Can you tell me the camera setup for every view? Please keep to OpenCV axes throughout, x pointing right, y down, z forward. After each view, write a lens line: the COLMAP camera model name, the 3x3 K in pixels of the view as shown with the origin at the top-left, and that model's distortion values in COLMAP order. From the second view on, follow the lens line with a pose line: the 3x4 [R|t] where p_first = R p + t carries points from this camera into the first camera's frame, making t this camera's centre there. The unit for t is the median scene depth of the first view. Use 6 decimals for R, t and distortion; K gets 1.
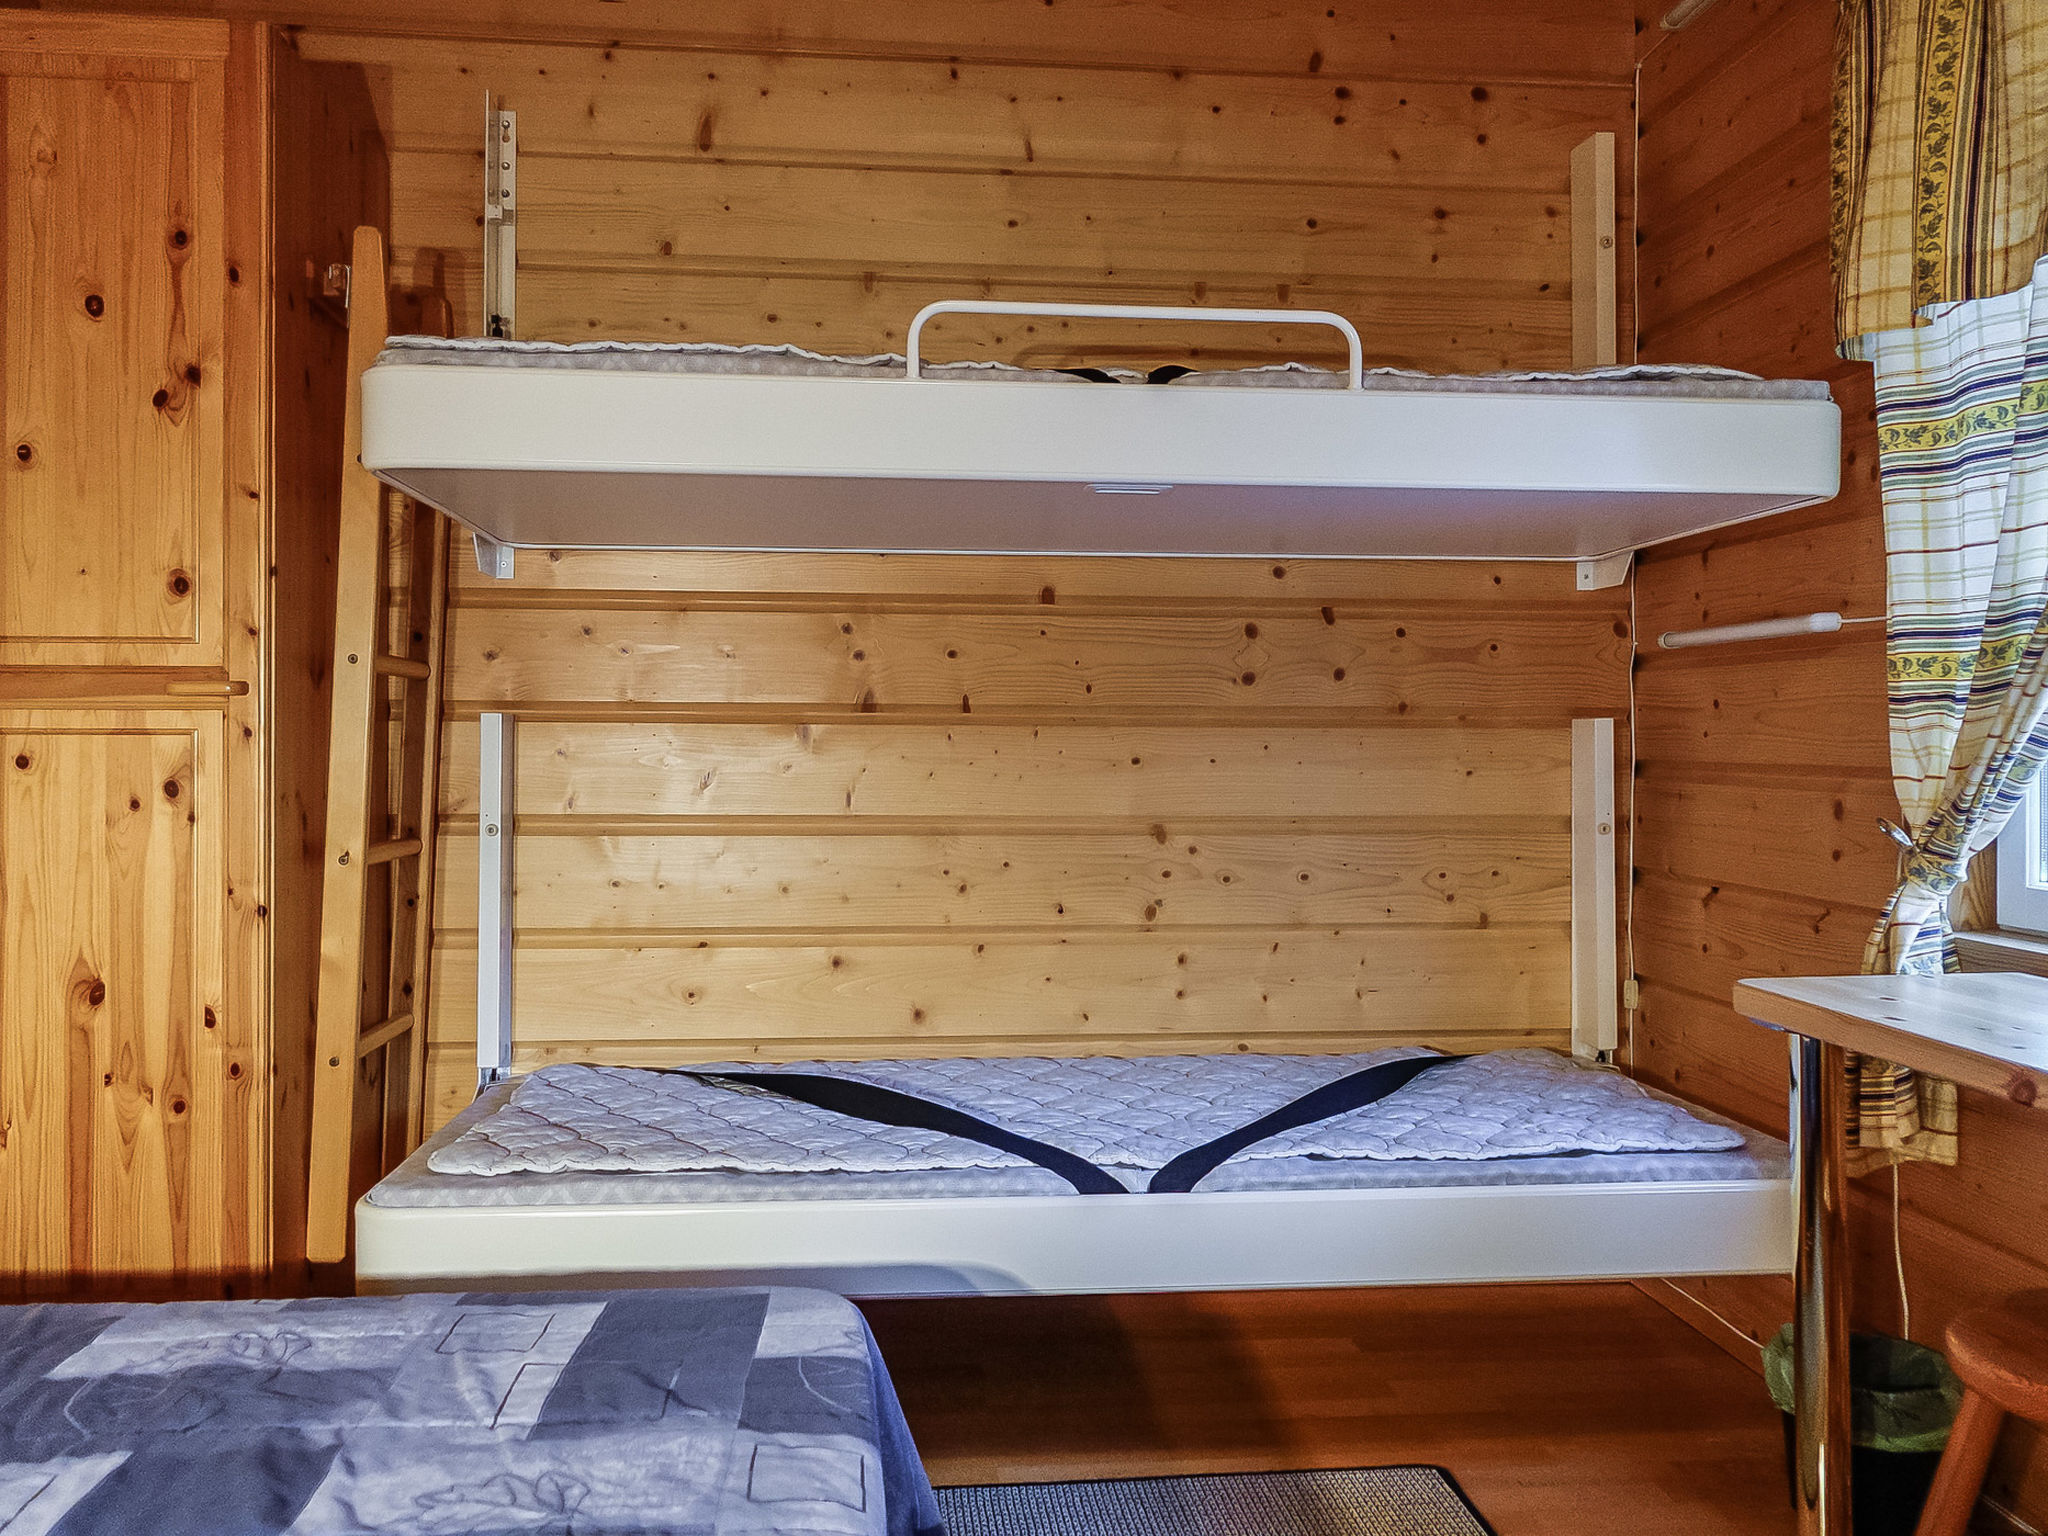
lens RADIAL K [[1614.1, 0, 1021.4], [0, 1614.1, 818.2], [0, 0, 1]] dist [0.005956, -0.000701]
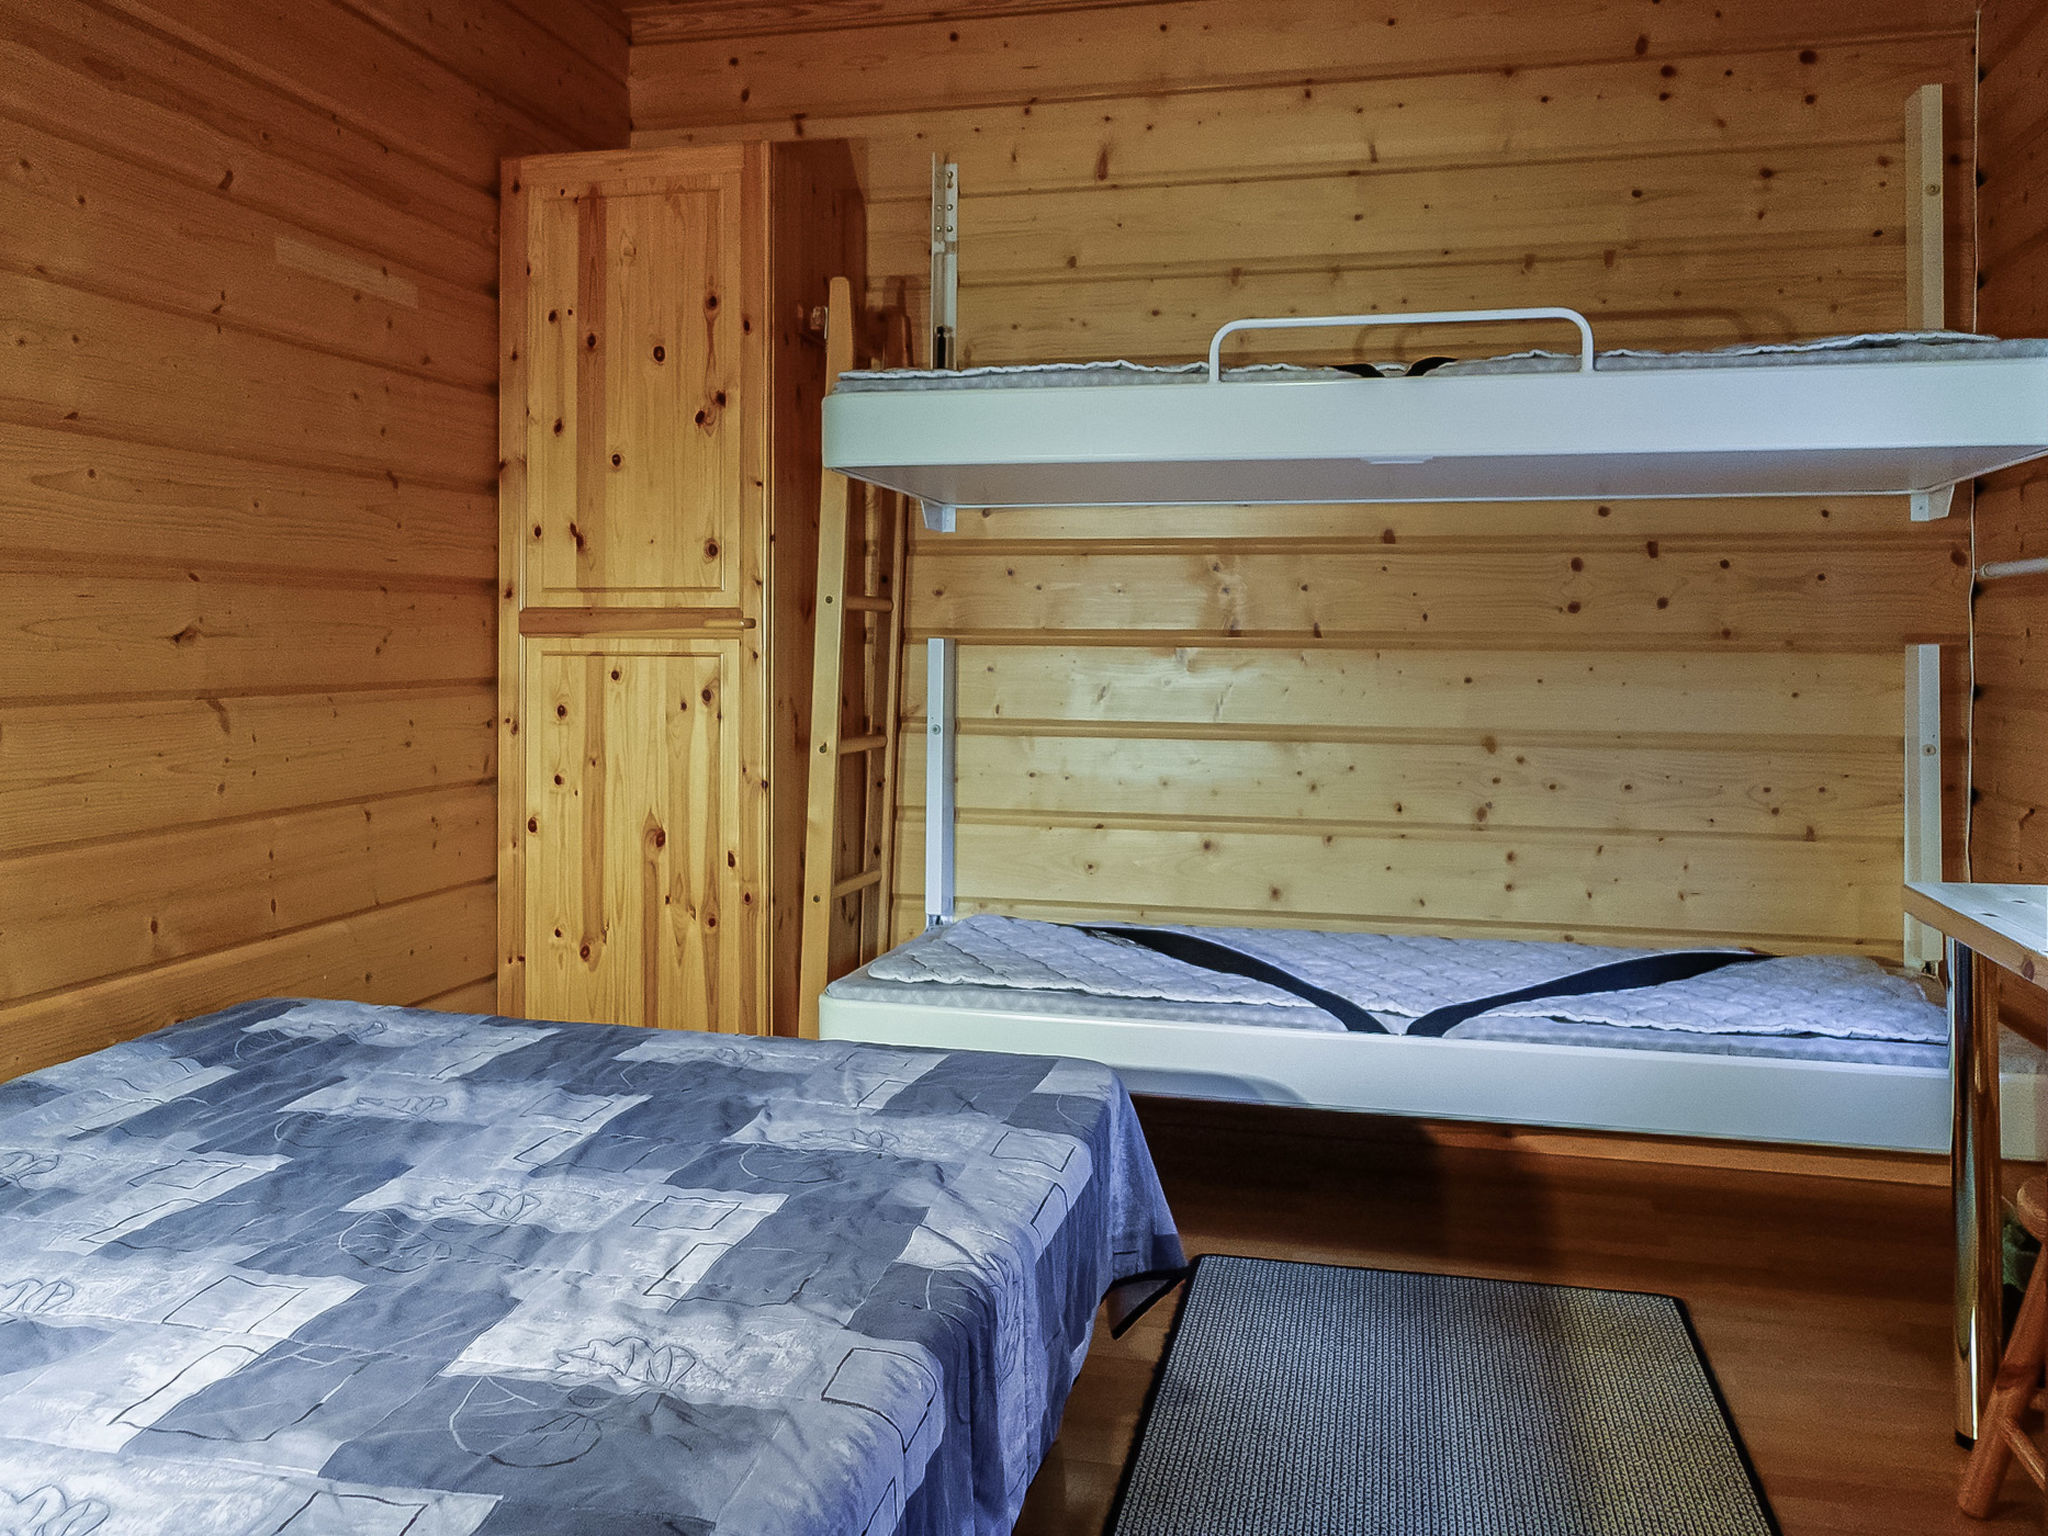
lens RADIAL K [[1614.1, 0, 1021.4], [0, 1614.1, 818.2], [0, 0, 1]] dist [0.005956, -0.000701]
pose [[0.947256, 0.038077, -0.318207, 0.158686], [-0.019579, 0.997938, 0.061129, -0.002223], [0.319878, -0.051675, 0.946048, -0.212144]]
